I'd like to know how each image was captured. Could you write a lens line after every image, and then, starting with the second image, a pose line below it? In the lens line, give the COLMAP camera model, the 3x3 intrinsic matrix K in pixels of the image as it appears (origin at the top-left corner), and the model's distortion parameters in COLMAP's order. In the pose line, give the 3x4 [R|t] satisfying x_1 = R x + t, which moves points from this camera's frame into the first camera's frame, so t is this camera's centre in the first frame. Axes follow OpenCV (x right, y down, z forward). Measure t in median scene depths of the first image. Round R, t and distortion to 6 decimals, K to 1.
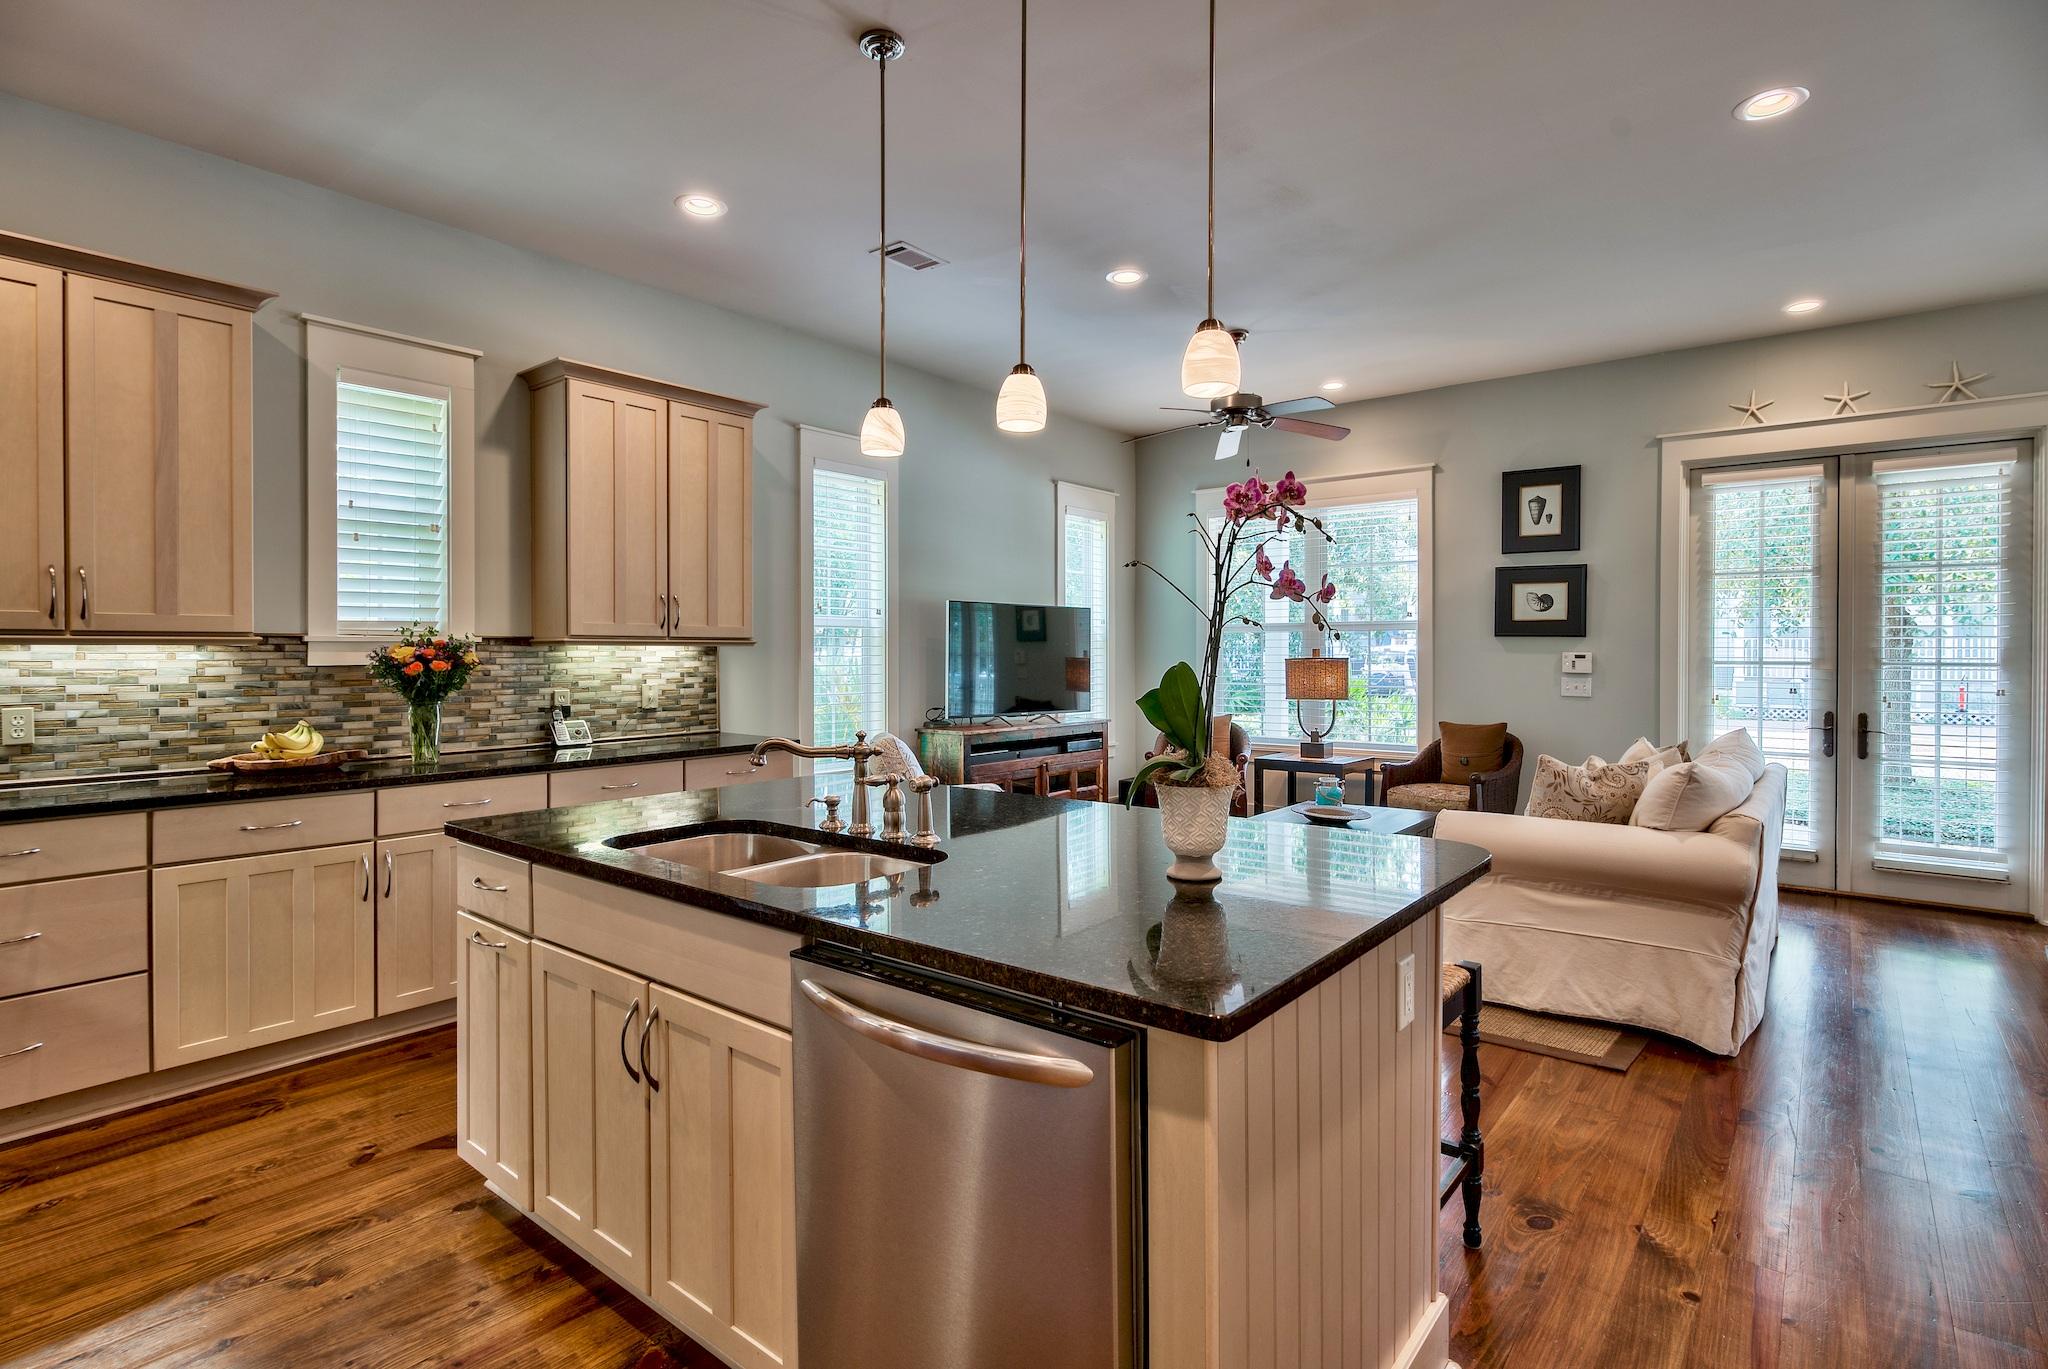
lens RADIAL K [[998.4, 0, 1003.8], [0, 998.4, 662.4], [0, 0, 1]] dist [-0.003581, -0.002722]
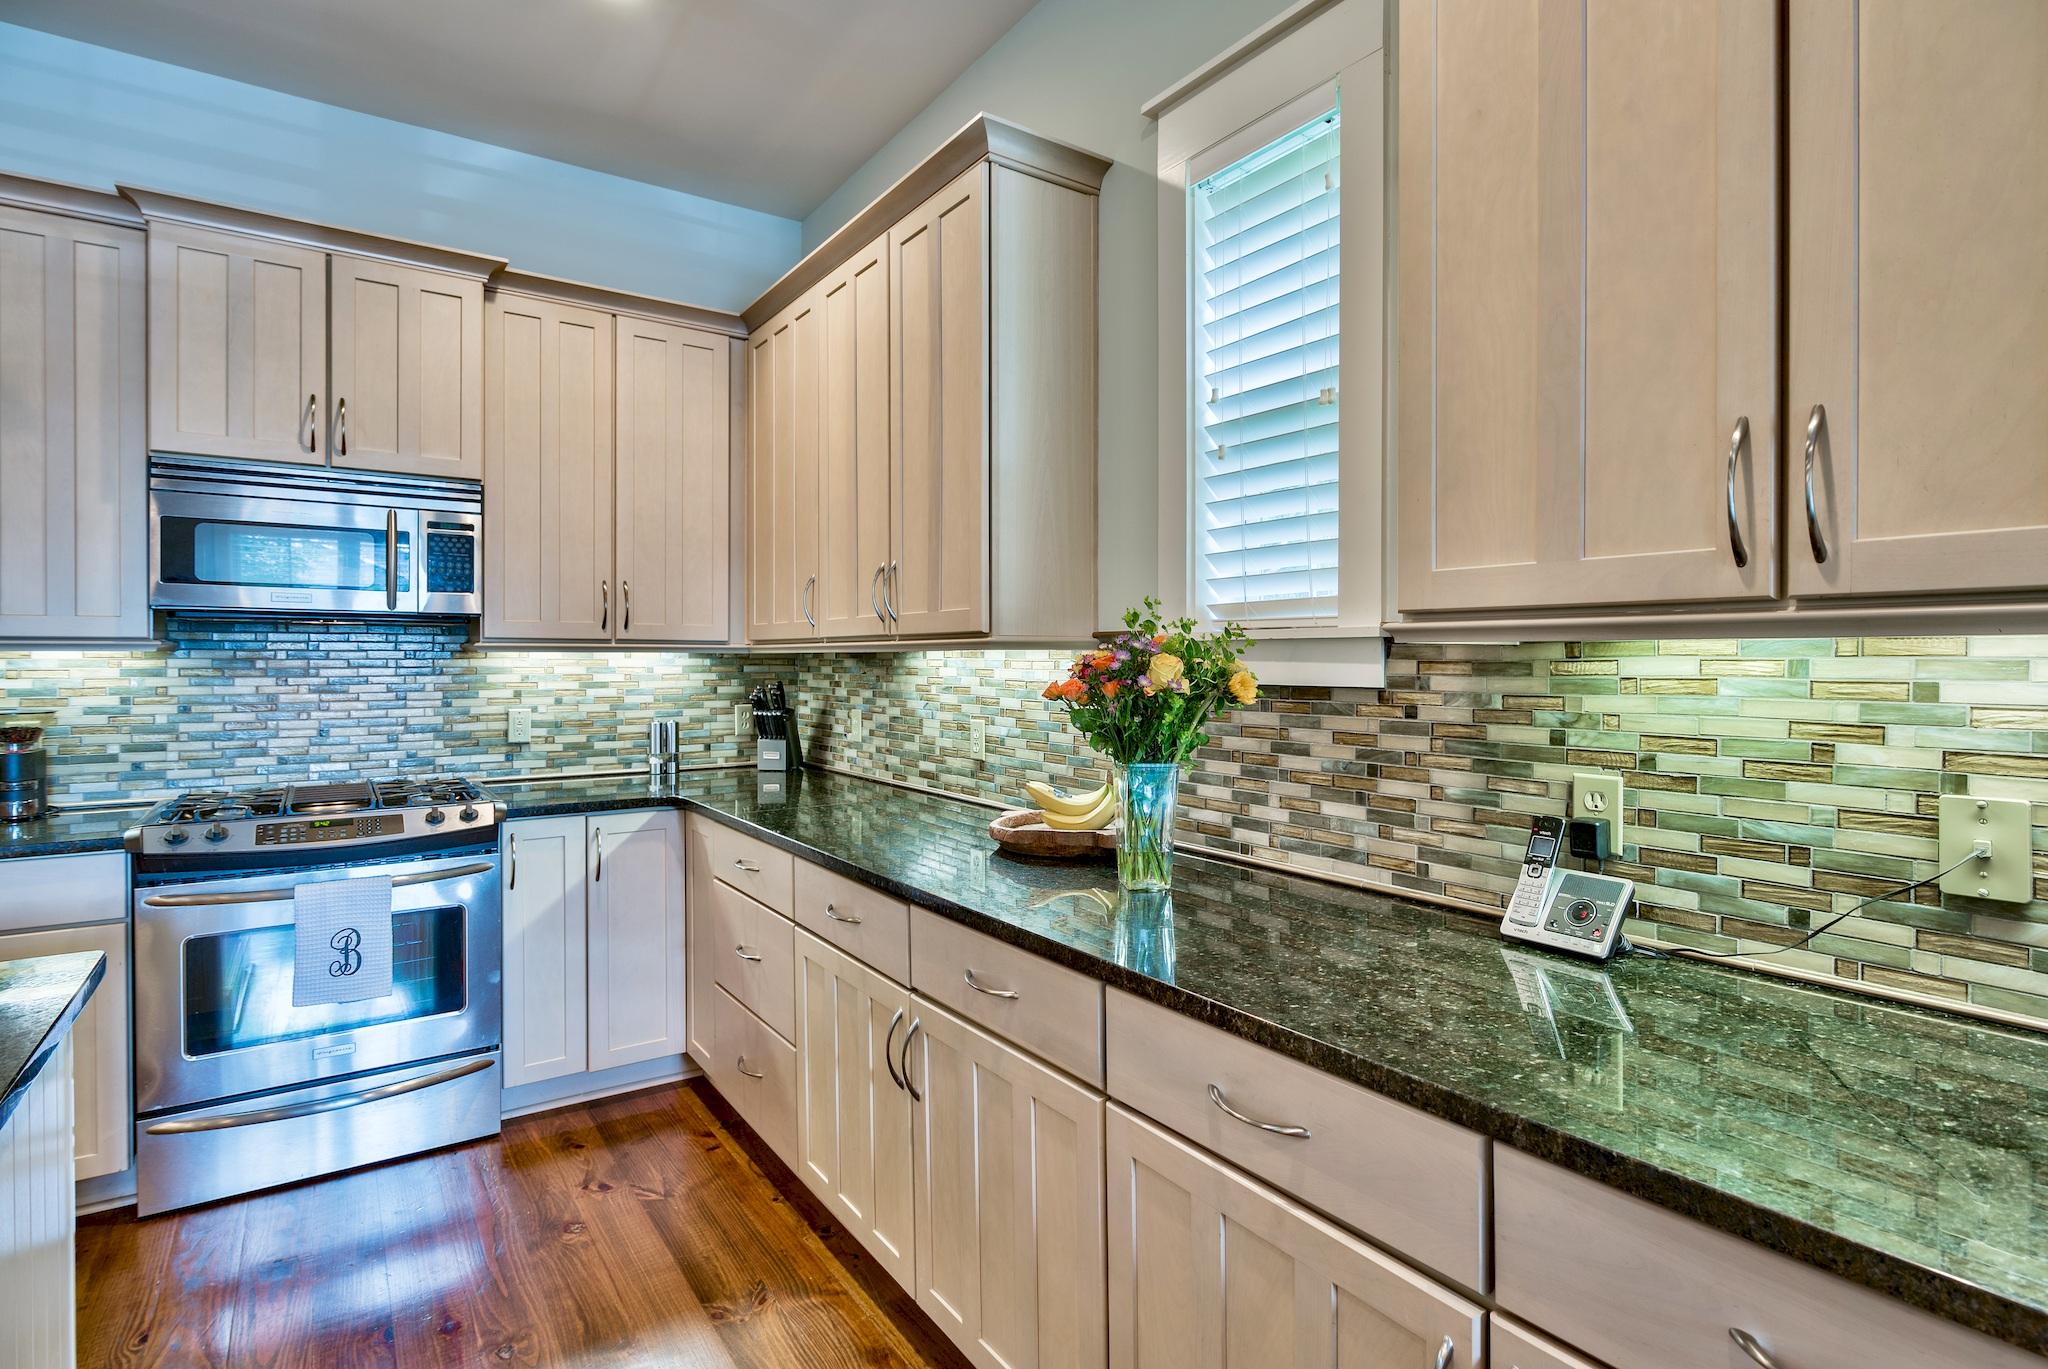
lens RADIAL K [[998.4, 0, 1063.2], [0, 998.4, 668.0], [0, 0, 1]] dist [-0.003581, -0.002722]
pose [[-0.237676, 0.010406, -0.971289, -0.068562], [-0.009891, 0.999865, 0.013133, -0.009763], [0.971294, 0.012728, -0.237541, 0.809119]]
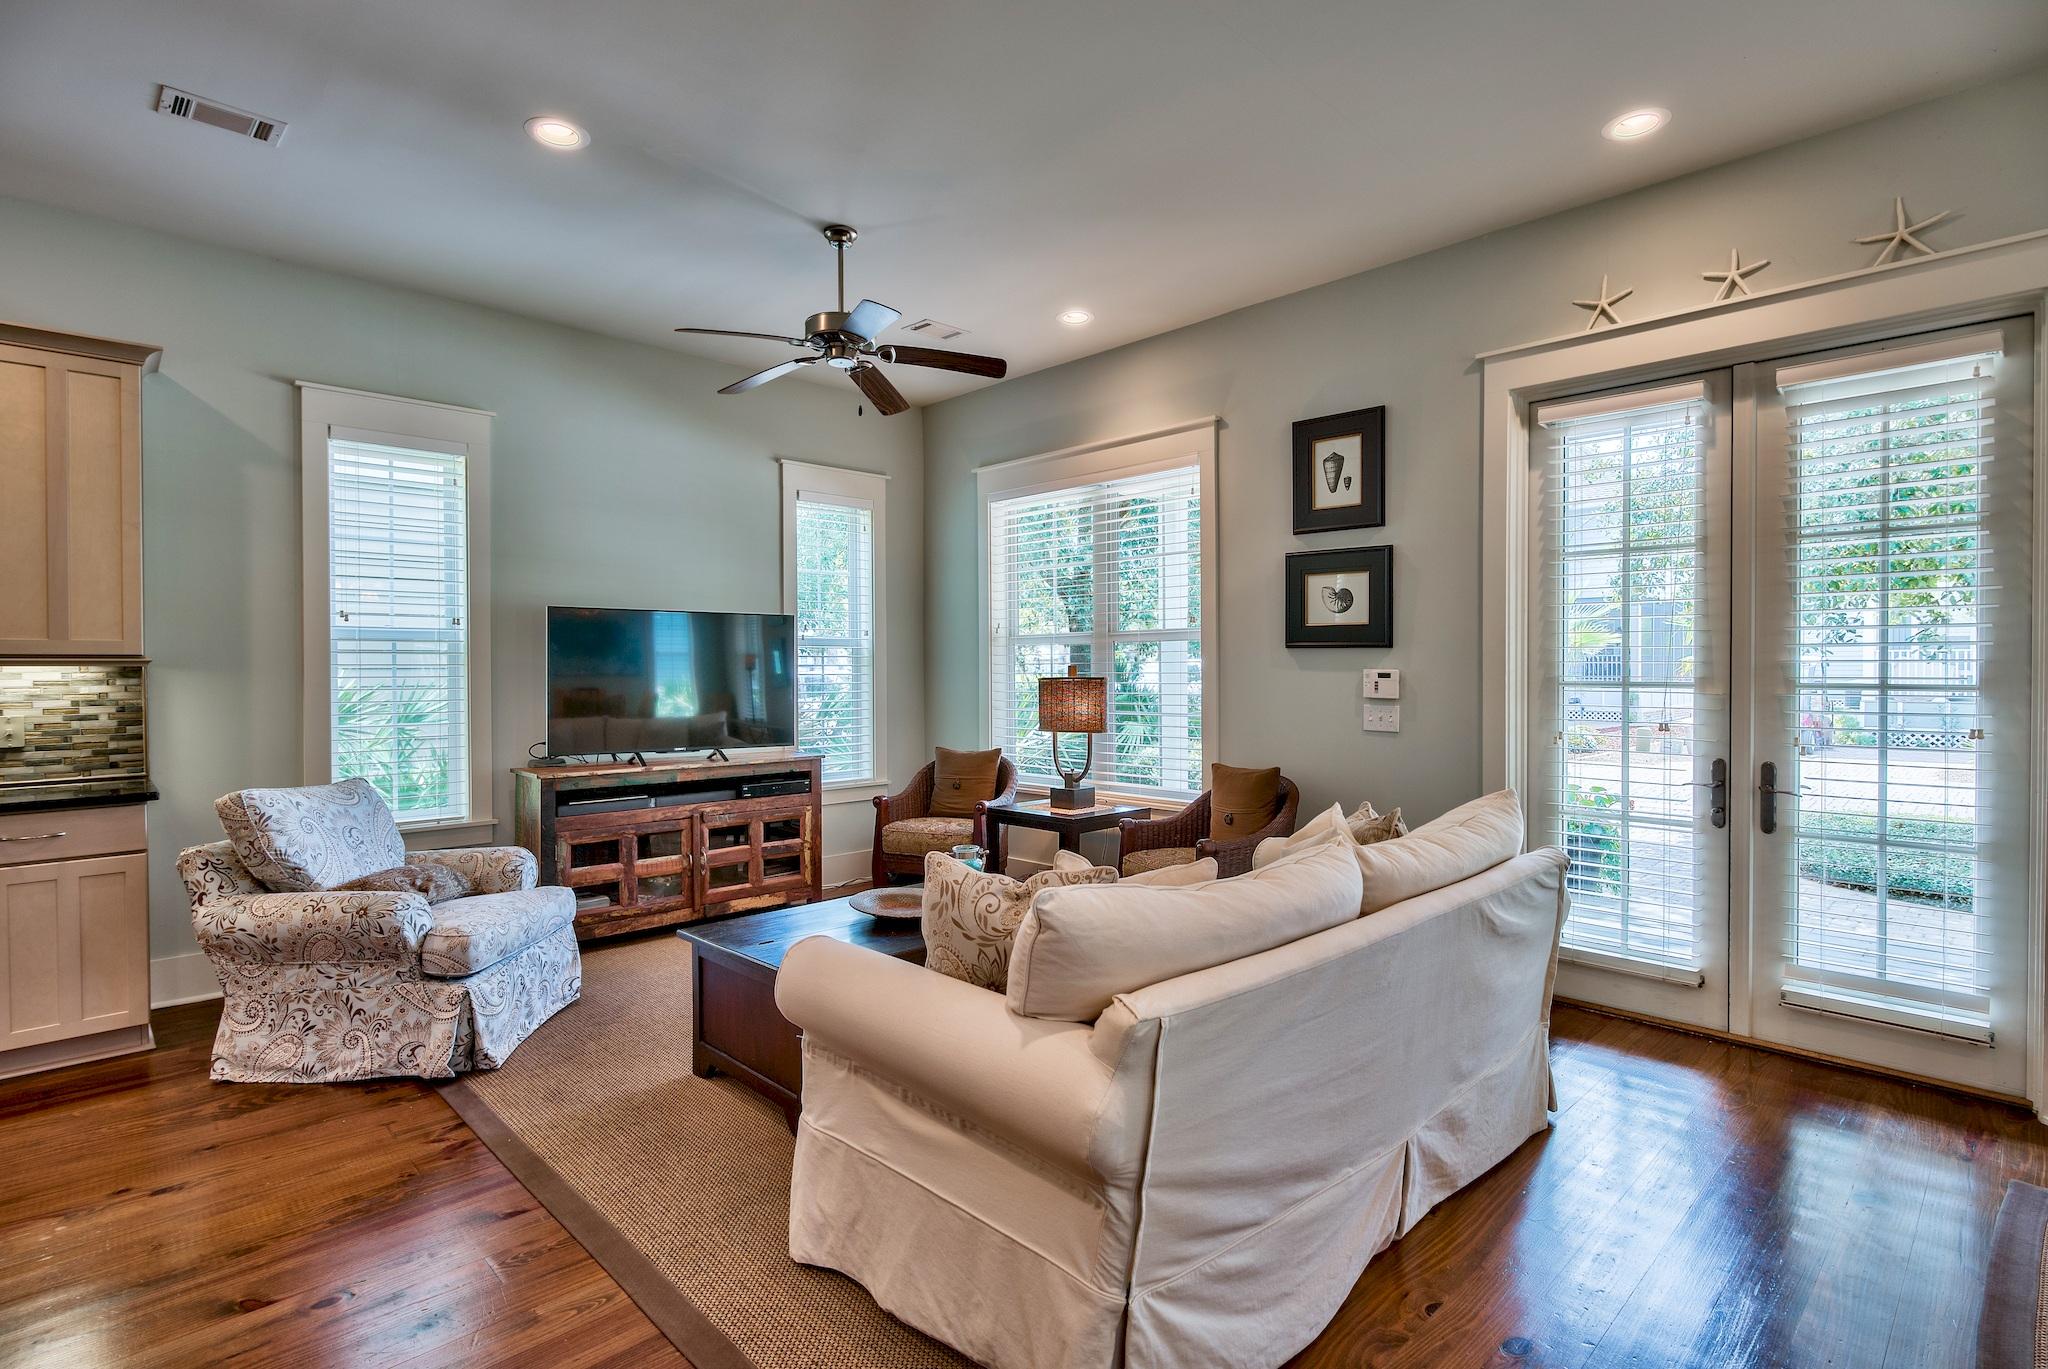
lens RADIAL K [[998.4, 0, 994.6], [0, 998.4, 681.1], [0, 0, 1]] dist [-0.003581, -0.002722]
pose [[0.993034, -0.002153, -0.117807, 0.469863], [0.002419, 0.999995, 0.002121, -0.004770], [0.117802, -0.002392, 0.993034, 0.318102]]
